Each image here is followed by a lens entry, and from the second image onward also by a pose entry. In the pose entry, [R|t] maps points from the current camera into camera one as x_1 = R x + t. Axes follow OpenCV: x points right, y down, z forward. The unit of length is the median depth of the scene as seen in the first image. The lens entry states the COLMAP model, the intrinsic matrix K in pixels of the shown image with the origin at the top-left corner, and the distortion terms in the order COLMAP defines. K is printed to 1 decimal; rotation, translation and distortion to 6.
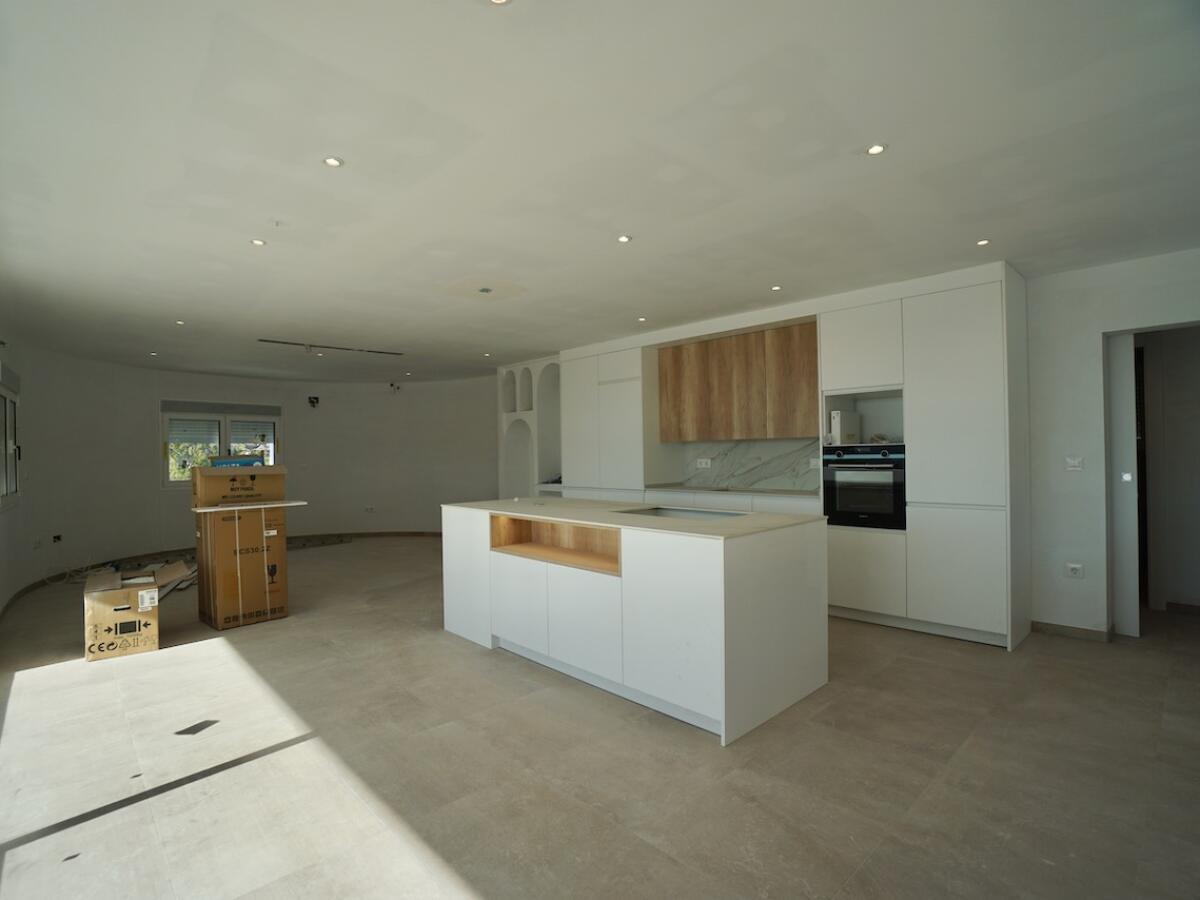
lens RADIAL K [[596.3, 0, 590.7], [0, 596.3, 449.6], [0, 0, 1]] dist [-0.064625, 0.024694]
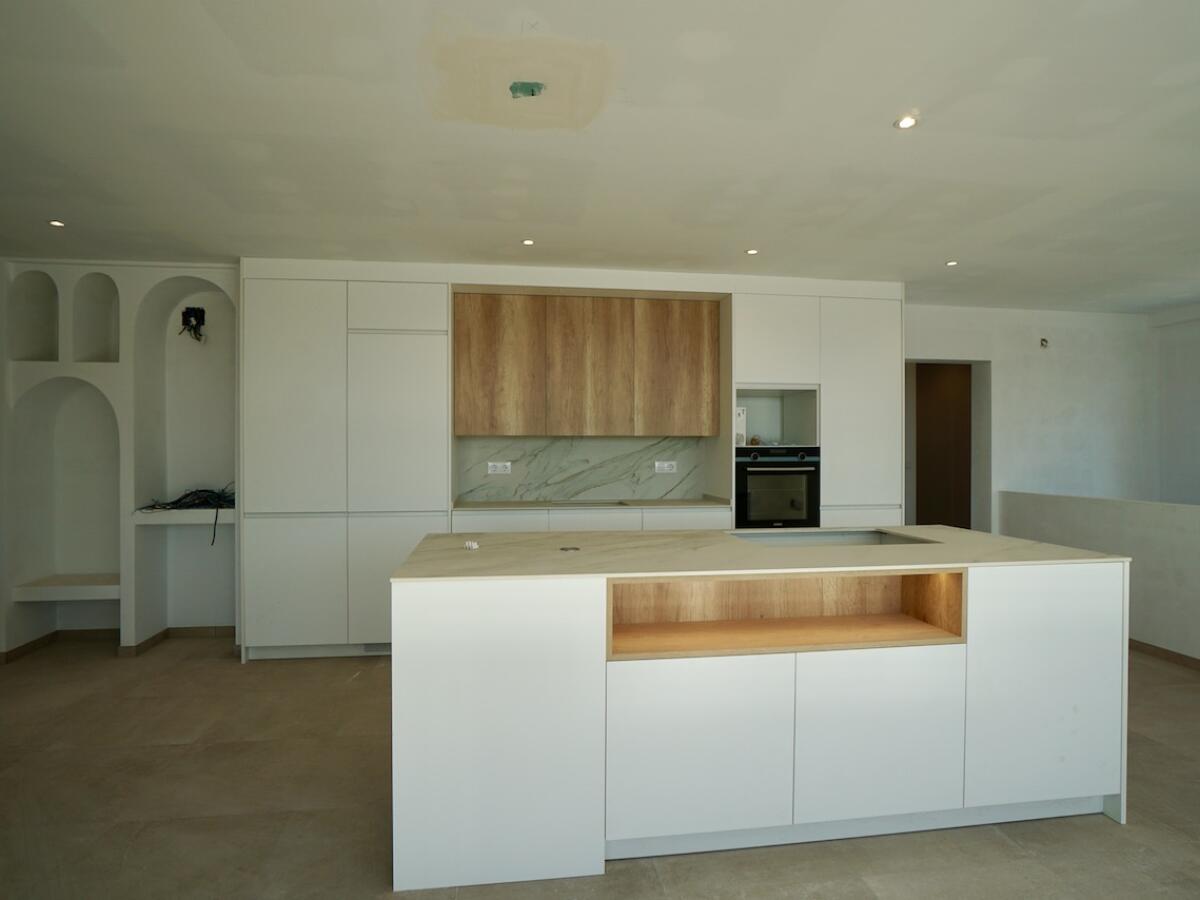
lens RADIAL K [[651.4, 0, 600.0], [0, 651.4, 450.0], [0, 0, 1]] dist [-0.036827, 0.000506]
pose [[0.577036, 0.016323, 0.816556, -0.417808], [-0.013879, 0.999852, -0.010179, 0.009382], [-0.816601, -0.005460, 0.577177, 0.514025]]
